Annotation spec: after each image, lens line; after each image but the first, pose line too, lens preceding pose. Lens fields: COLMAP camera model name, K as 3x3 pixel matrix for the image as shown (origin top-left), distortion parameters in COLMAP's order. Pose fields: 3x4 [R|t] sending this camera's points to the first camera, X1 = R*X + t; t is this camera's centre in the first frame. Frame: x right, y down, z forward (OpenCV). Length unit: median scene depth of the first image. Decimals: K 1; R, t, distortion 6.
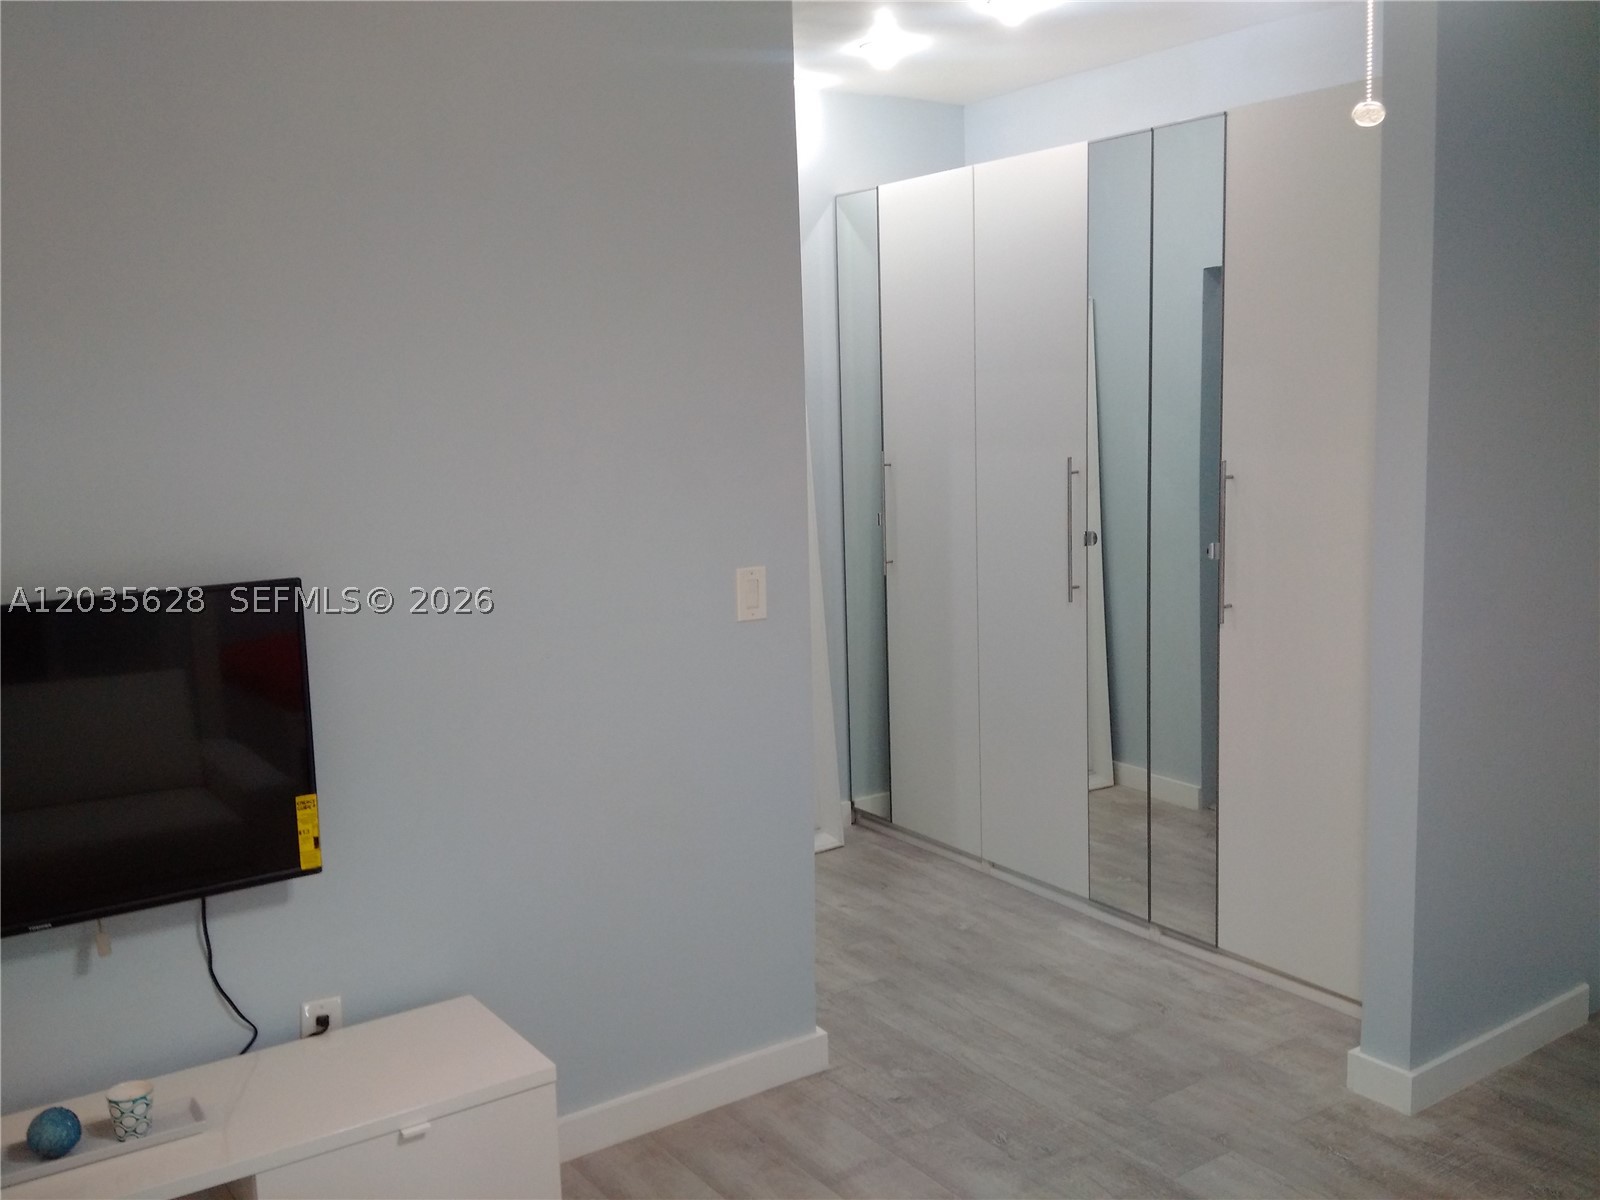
lens RADIAL K [[1473.5, 0, 780.6], [0, 1473.5, 573.9], [0, 0, 1]] dist [0.174171, -0.411475]
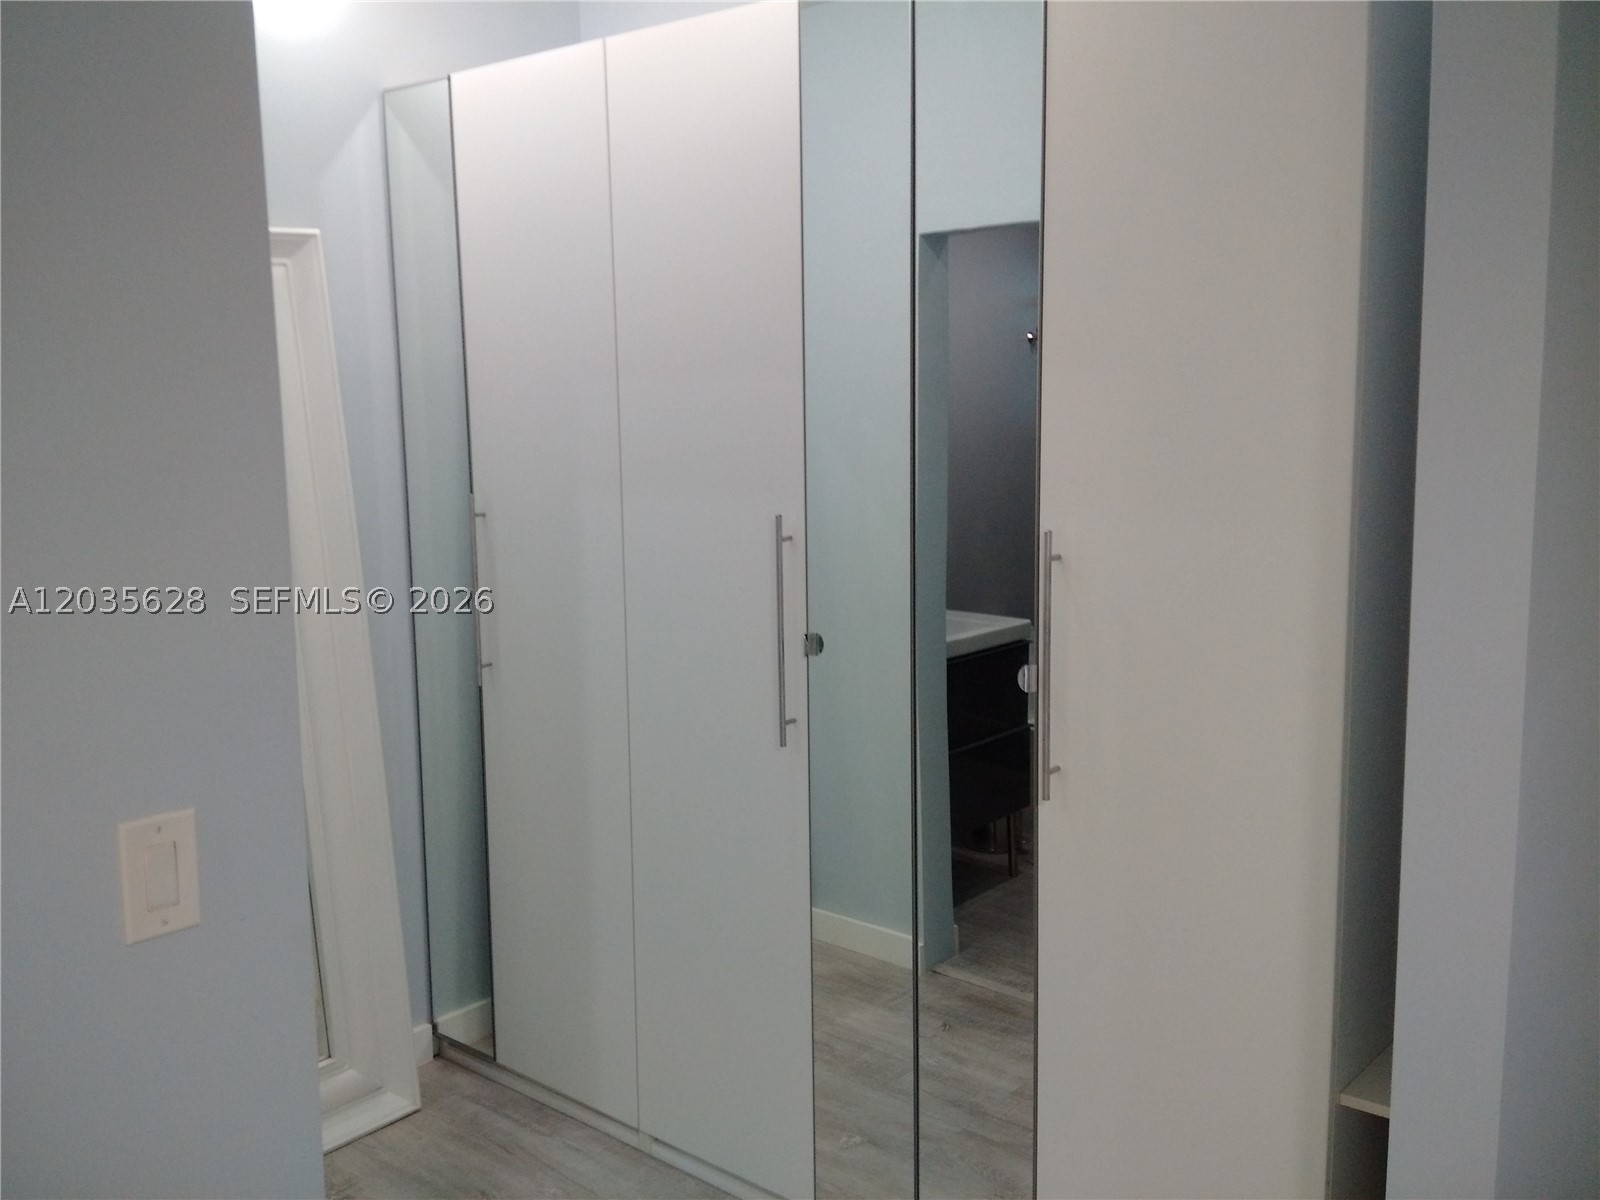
lens RADIAL K [[1473.5, 0, 780.6], [0, 1473.5, 573.9], [0, 0, 1]] dist [0.174171, -0.411475]
pose [[0.963787, -0.022179, 0.265748, 0.026498], [0.022542, 0.999744, 0.001686, -0.046562], [-0.265718, 0.004365, 0.964041, 0.344106]]
